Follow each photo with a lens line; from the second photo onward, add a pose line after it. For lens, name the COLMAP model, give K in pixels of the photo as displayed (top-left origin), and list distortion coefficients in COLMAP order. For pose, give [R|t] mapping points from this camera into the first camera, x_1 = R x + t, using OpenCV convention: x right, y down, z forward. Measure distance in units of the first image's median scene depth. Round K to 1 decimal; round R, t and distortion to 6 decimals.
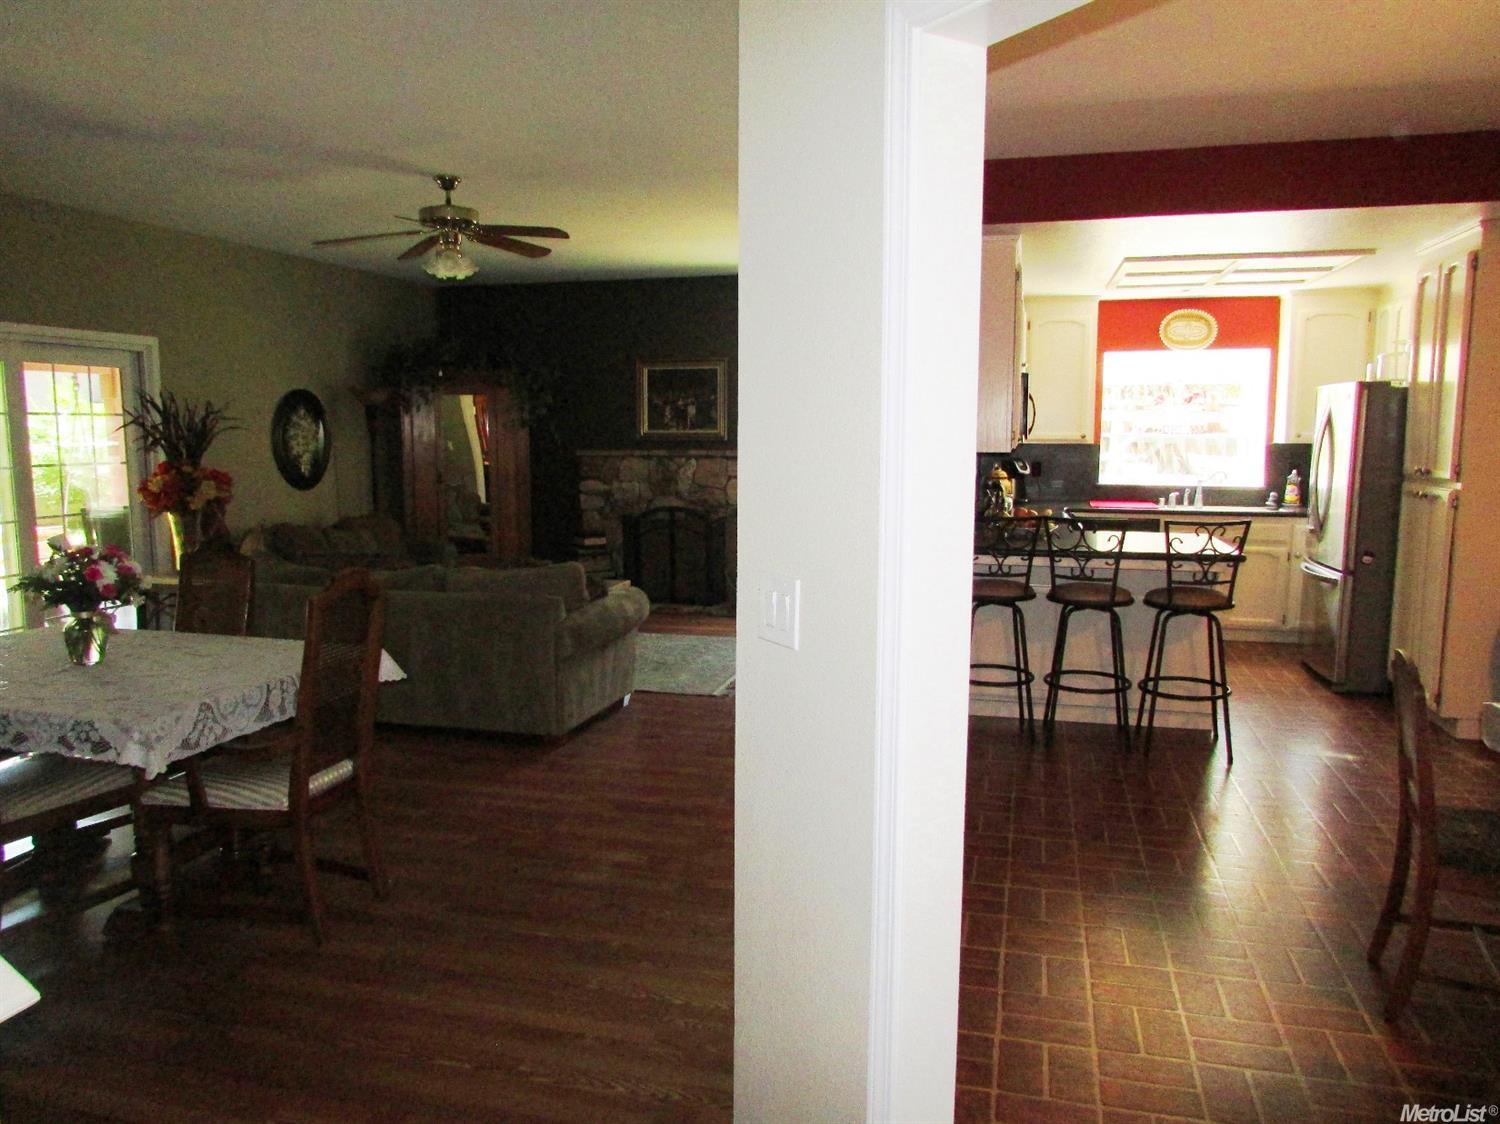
lens RADIAL K [[1076.4, 0, 750.0], [0, 1076.4, 562.0], [0, 0, 1]] dist [-0.025667, 0.006524]
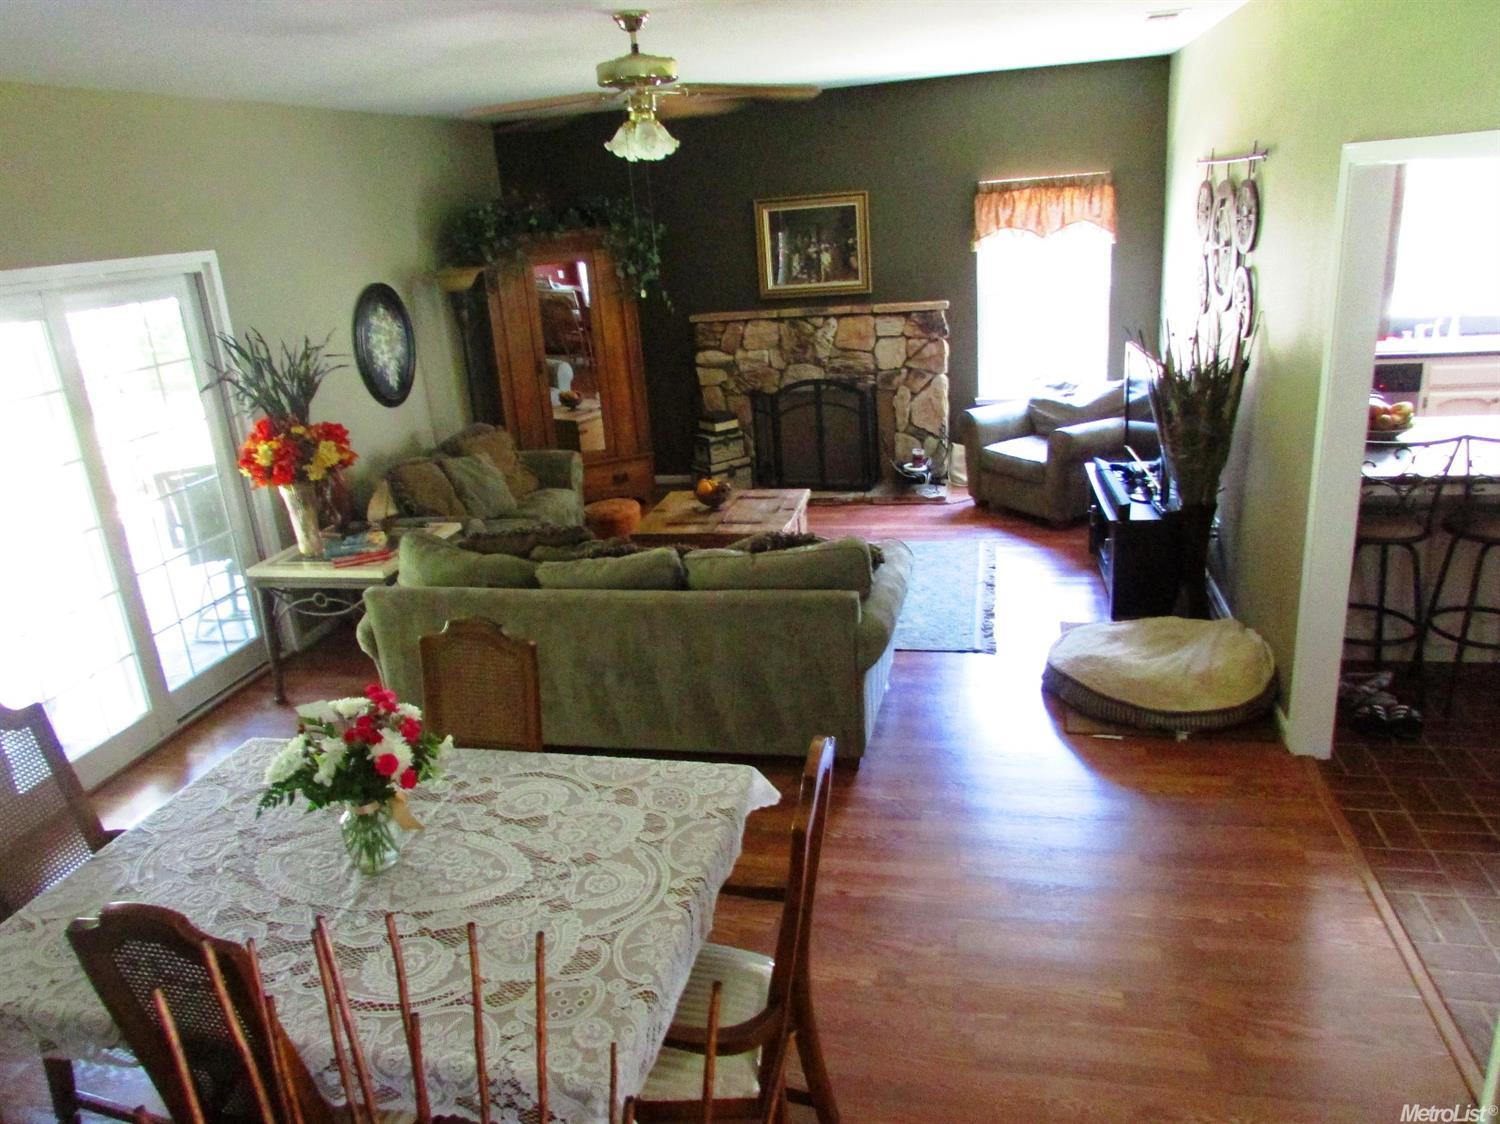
lens RADIAL K [[1076.4, 0, 750.0], [0, 1076.4, 562.0], [0, 0, 1]] dist [-0.025667, 0.006524]
pose [[0.996280, -0.084659, 0.016084, -0.156423], [0.079700, 0.976222, 0.201588, -0.089259], [-0.032768, -0.199556, 0.979338, 0.145962]]
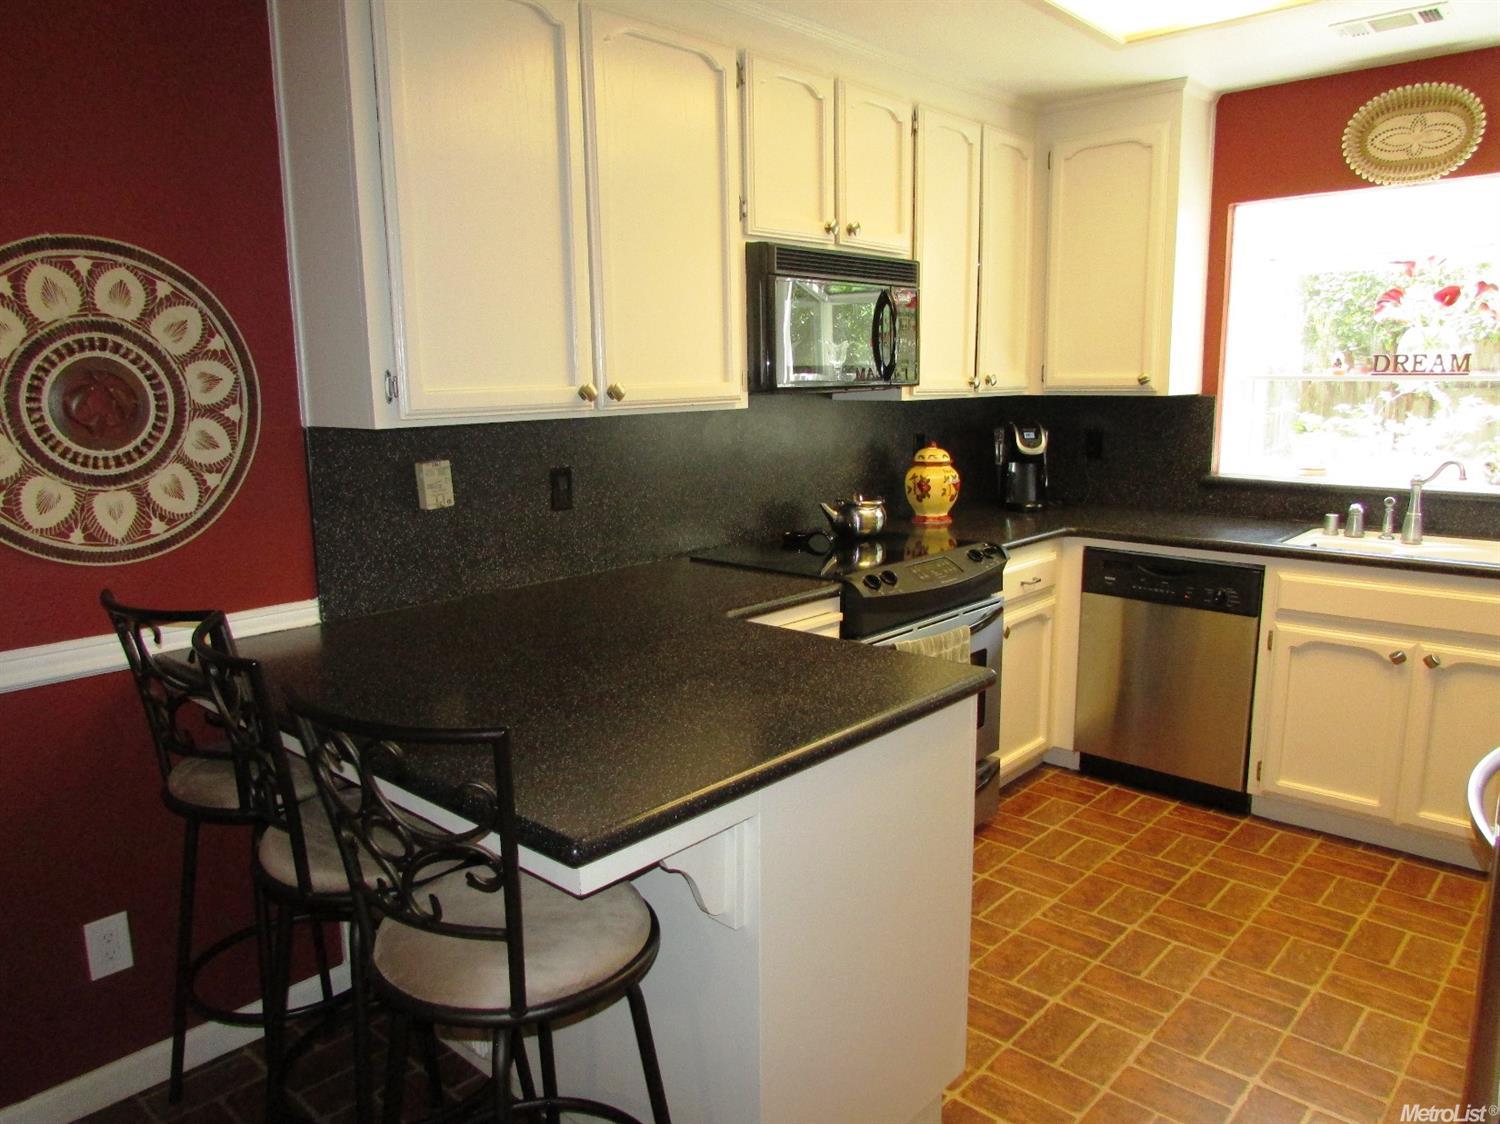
lens RADIAL K [[1058.4, 0, 750.0], [0, 1058.4, 562.0], [0, 0, 1]] dist [0.000400, 0.001831]
pose [[0.889777, 0.063613, -0.451940, 0.352692], [-0.042313, 0.997472, 0.057093, -0.051887], [0.454429, -0.031677, 0.890220, 0.456730]]
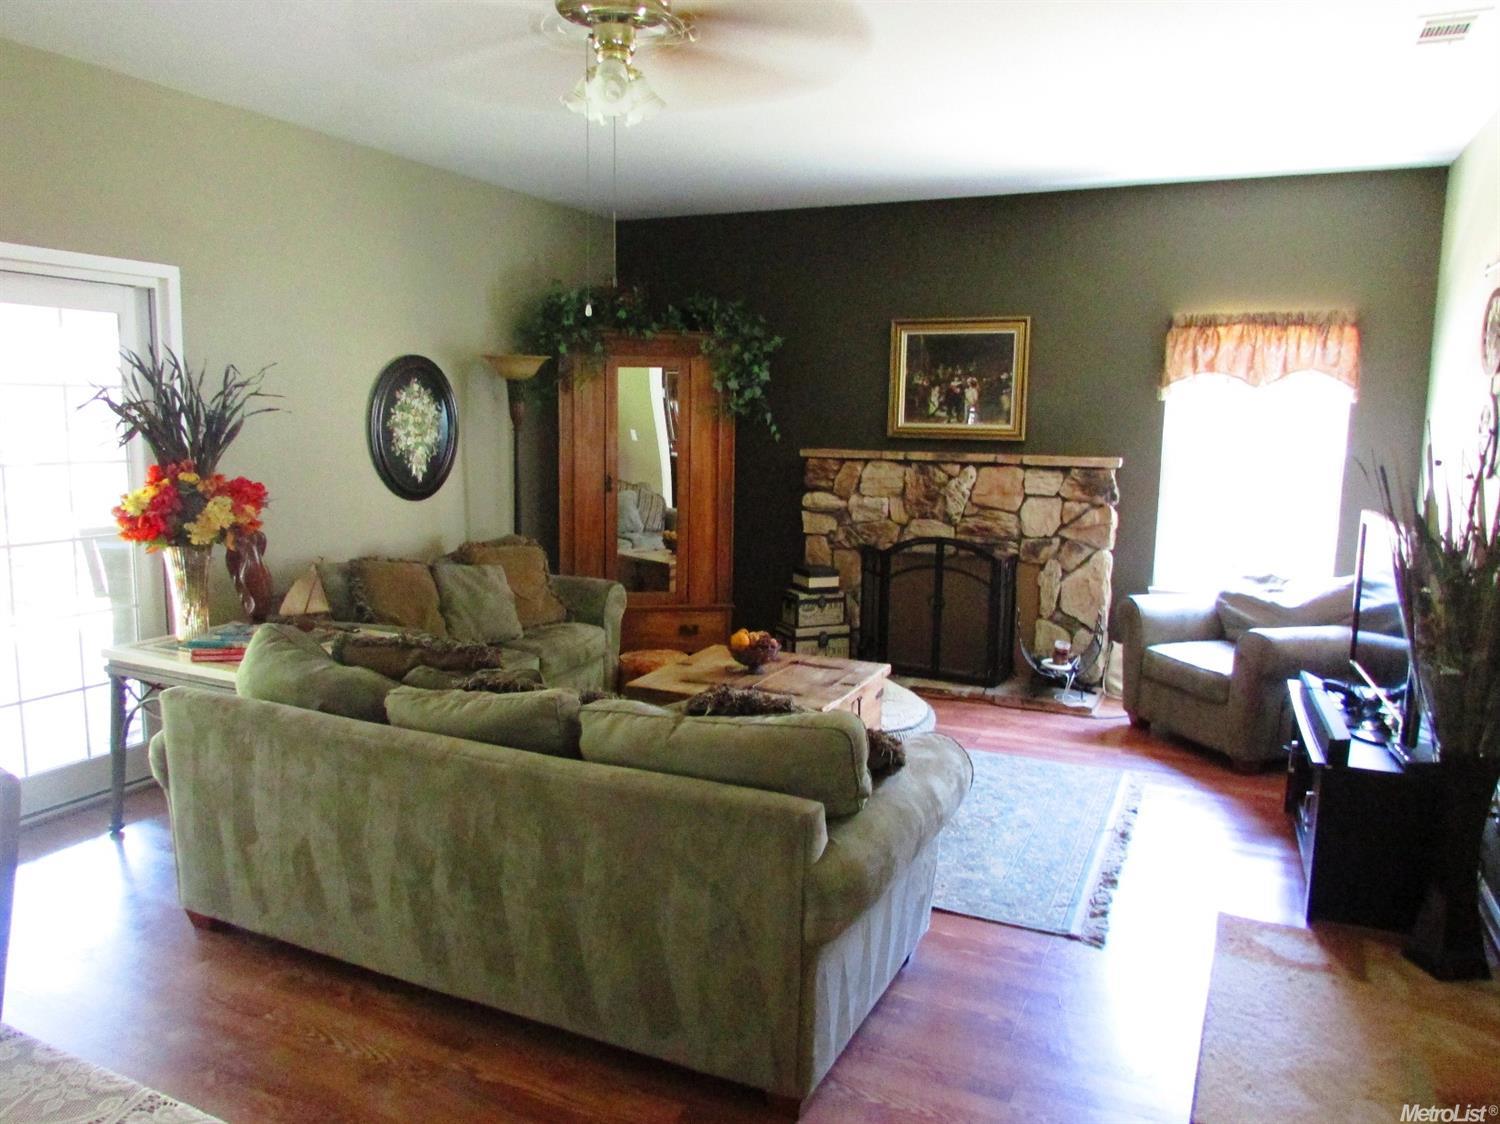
lens RADIAL K [[1076.4, 0, 750.0], [0, 1076.4, 562.0], [0, 0, 1]] dist [-0.025667, 0.006524]
pose [[0.985285, 0.040252, -0.166111, -0.080179], [-0.038192, 0.999149, 0.015580, -0.043580], [0.166597, -0.009006, 0.985984, 0.328396]]
